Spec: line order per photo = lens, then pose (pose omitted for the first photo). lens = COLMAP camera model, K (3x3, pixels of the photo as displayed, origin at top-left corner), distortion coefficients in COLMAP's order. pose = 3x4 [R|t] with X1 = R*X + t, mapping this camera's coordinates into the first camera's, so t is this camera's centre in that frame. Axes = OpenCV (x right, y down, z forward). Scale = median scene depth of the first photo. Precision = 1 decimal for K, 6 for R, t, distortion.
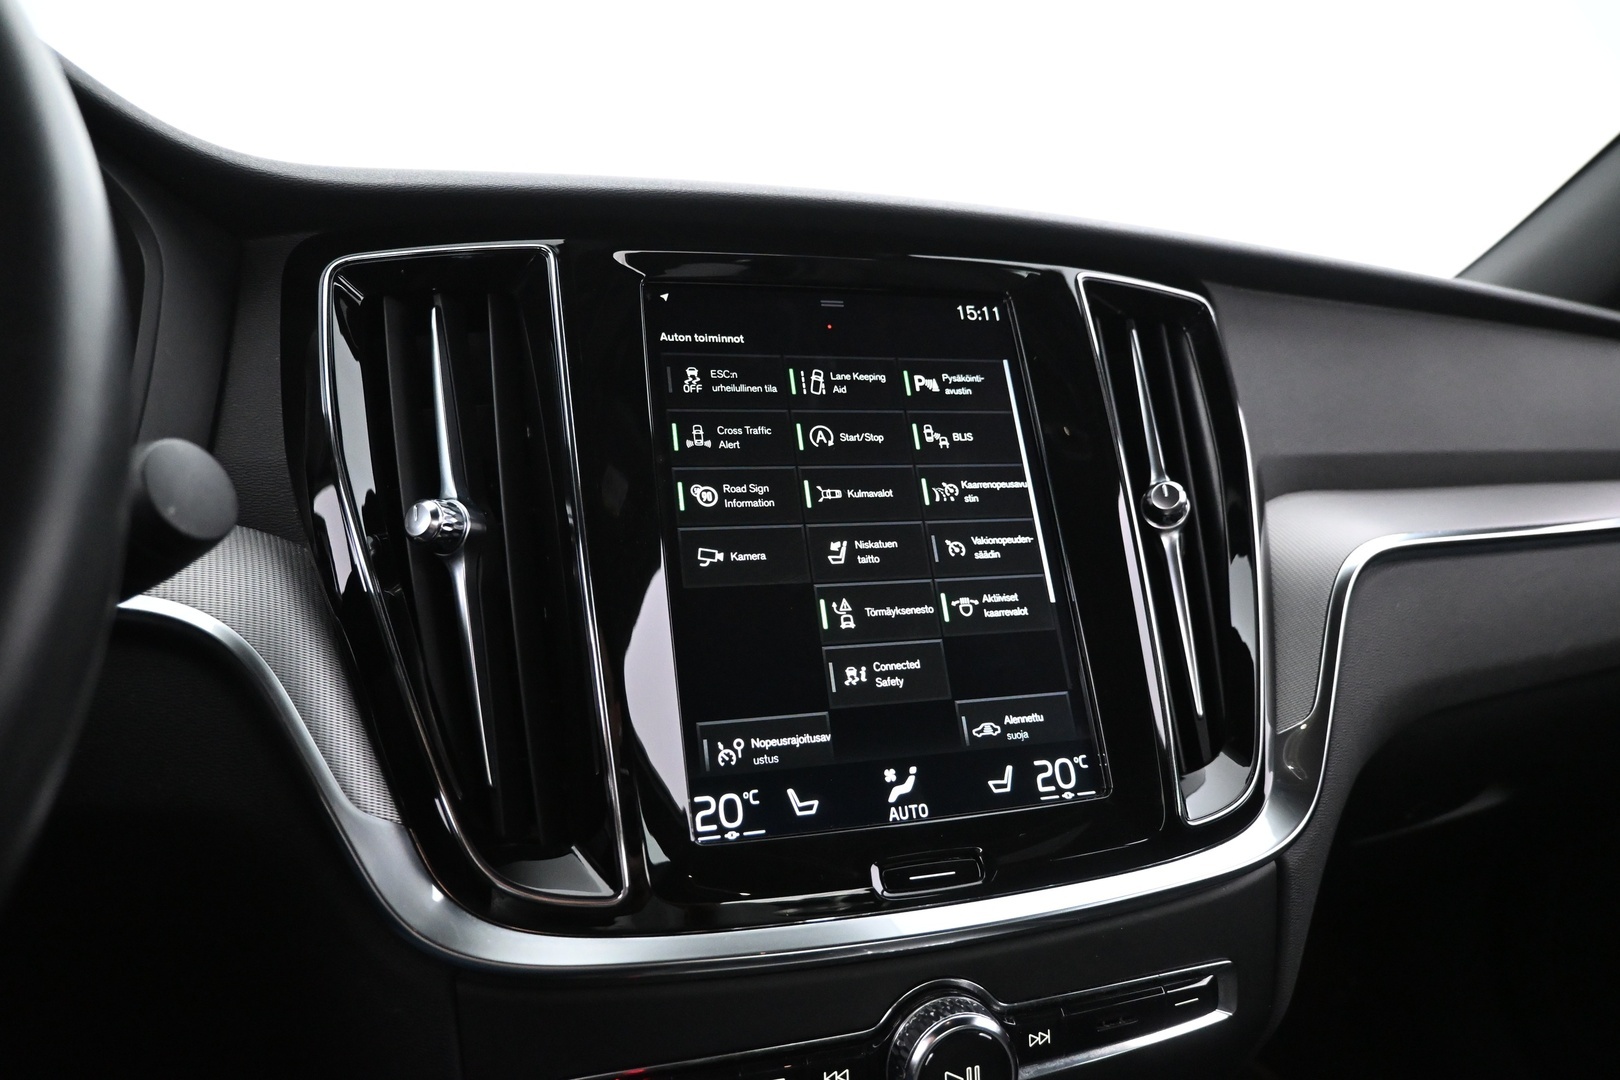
lens RADIAL K [[1102.4, 0, 806.6], [0, 1102.4, 536.2], [0, 0, 1]] dist [-0.014022, 0.011568]
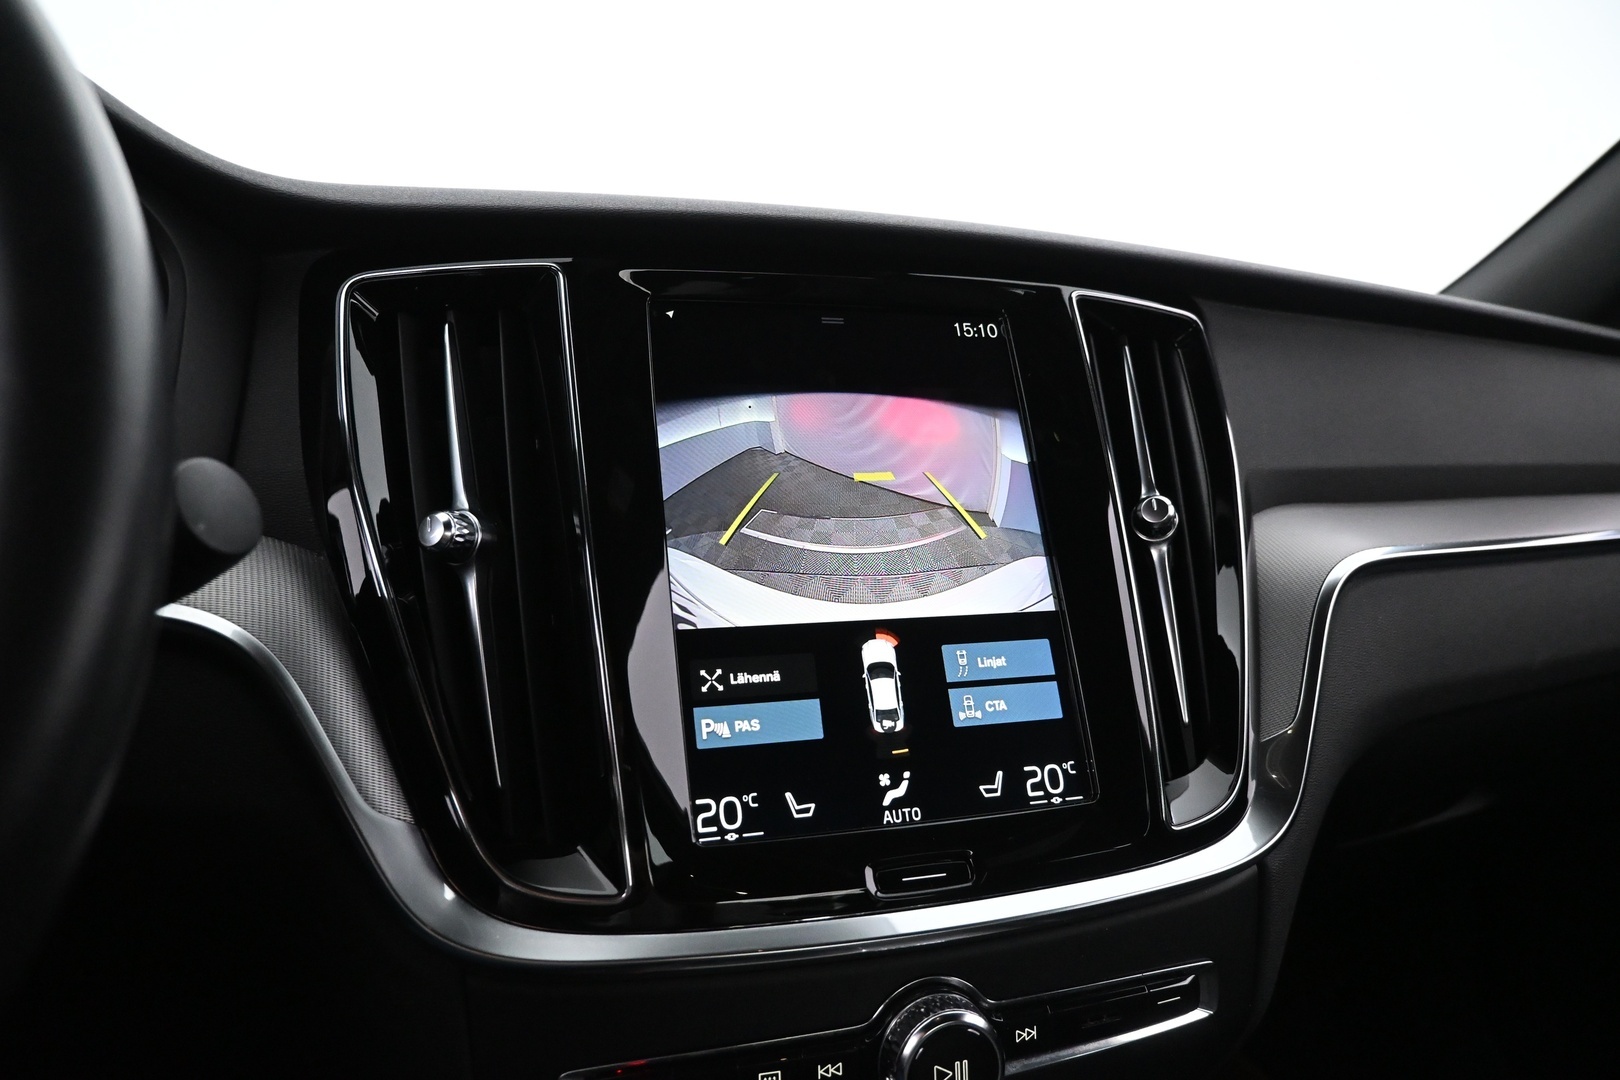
lens RADIAL K [[1102.4, 0, 806.1], [0, 1102.4, 535.1], [0, 0, 1]] dist [-0.014022, 0.011568]
pose [[0.999967, 0.008132, -0.000311, 0.000483], [-0.008131, 0.999956, 0.004671, -0.017156], [0.000349, -0.004668, 0.999989, -0.034971]]
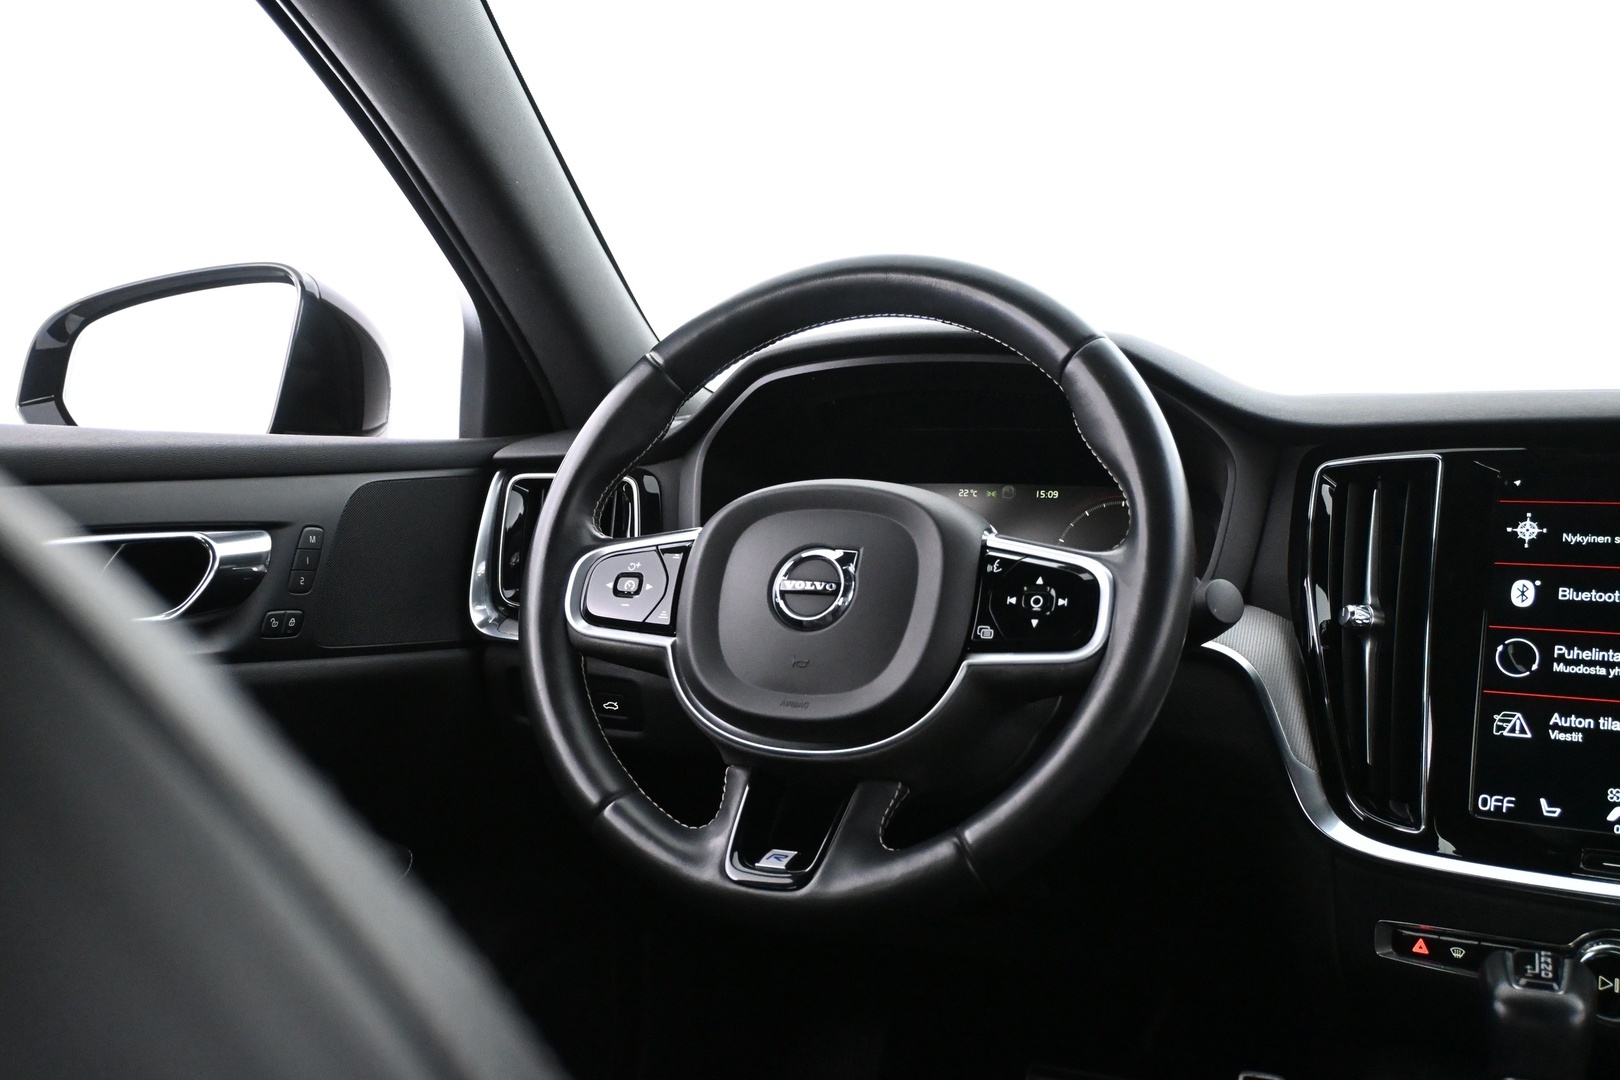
lens RADIAL K [[1591.9, 0, 810.4], [0, 1591.9, 534.5], [0, 0, 1]] dist [0.009468, 0.000000]
pose [[0.651297, 0.054381, -0.756872, 1.015607], [-0.061616, 0.997925, 0.018680, -0.136822], [0.756317, 0.034469, 0.653296, -1.347651]]
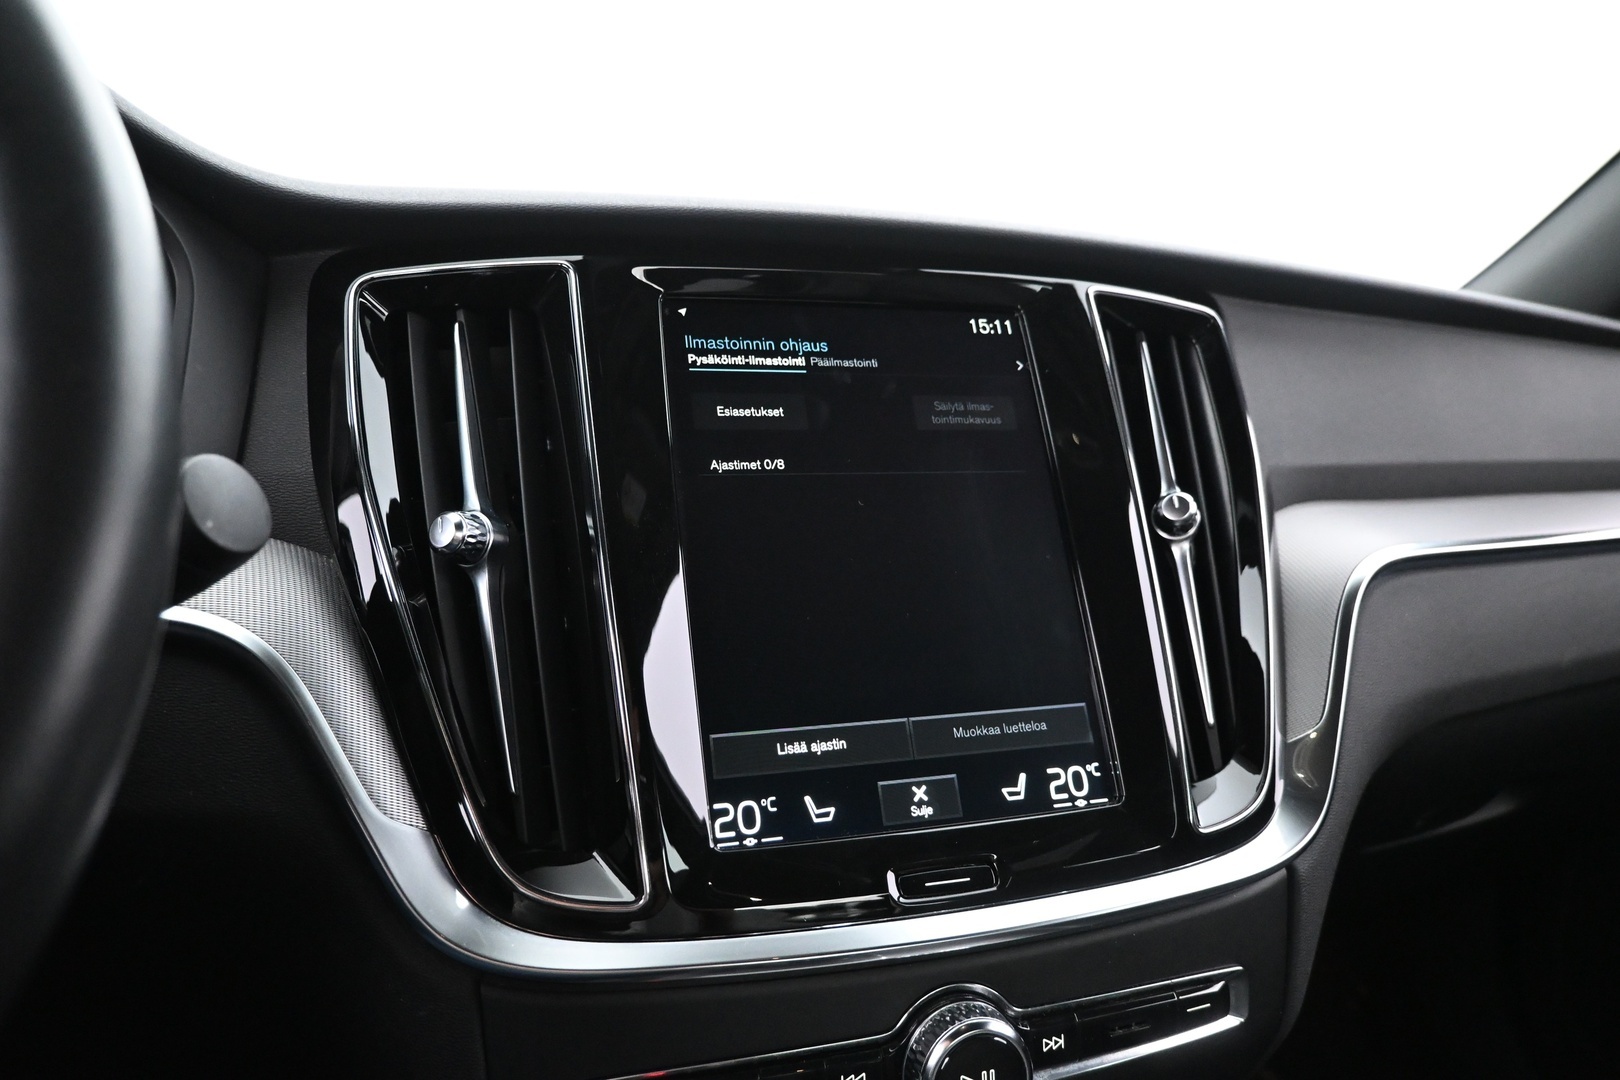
lens RADIAL K [[1102.4, 0, 805.4], [0, 1102.4, 536.7], [0, 0, 1]] dist [-0.014022, 0.011568]
pose [[0.999976, -0.000389, -0.006857, -0.009118], [0.000347, 0.999982, -0.006036, -0.003521], [0.006859, 0.006034, 0.999958, -0.016494]]
